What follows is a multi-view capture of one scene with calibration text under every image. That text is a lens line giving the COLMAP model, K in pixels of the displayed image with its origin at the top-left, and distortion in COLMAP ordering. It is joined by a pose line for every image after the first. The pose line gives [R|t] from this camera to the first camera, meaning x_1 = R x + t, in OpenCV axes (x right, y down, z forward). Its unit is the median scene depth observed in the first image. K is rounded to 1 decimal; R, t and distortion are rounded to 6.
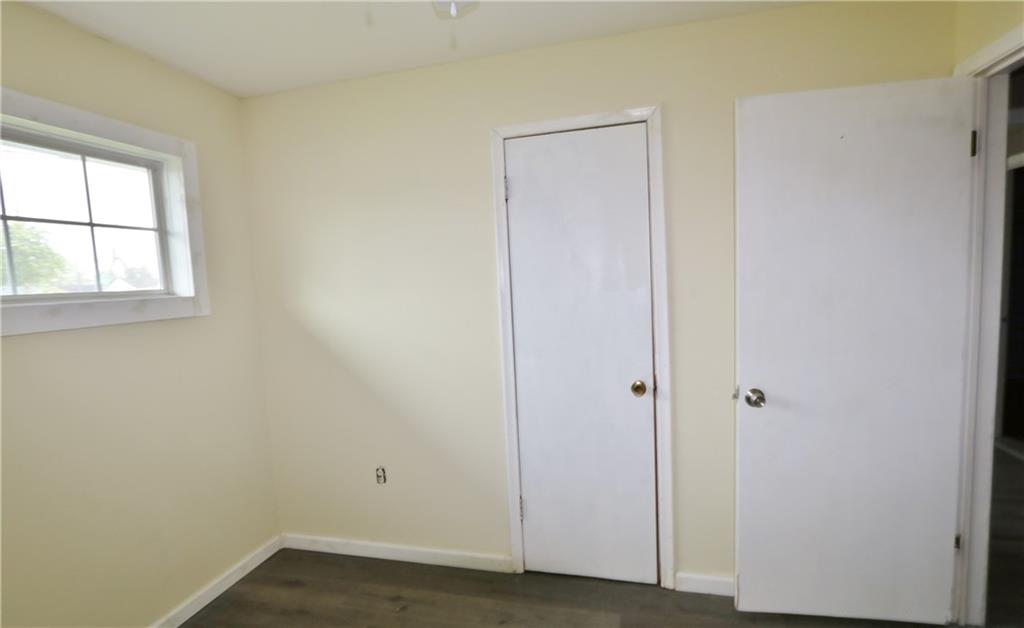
lens RADIAL K [[481.2, 0, 512.0], [0, 481.2, 314.0], [0, 0, 1]] dist [-0.001088, -0.000143]
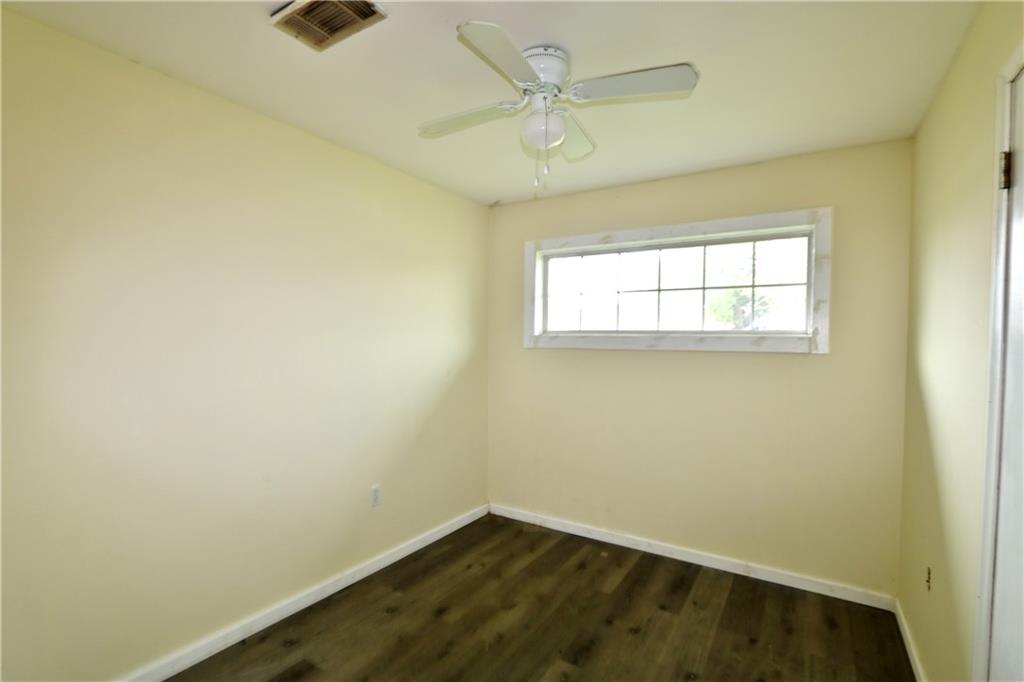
lens RADIAL K [[473.0, 0, 506.6], [0, 473.0, 349.5], [0, 0, 1]] dist [-0.018228, 0.000861]
pose [[-0.310454, 0.068979, -0.948082, 0.699174], [-0.068832, 0.993114, 0.094795, -0.064518], [0.948093, 0.094688, -0.303568, 0.635596]]
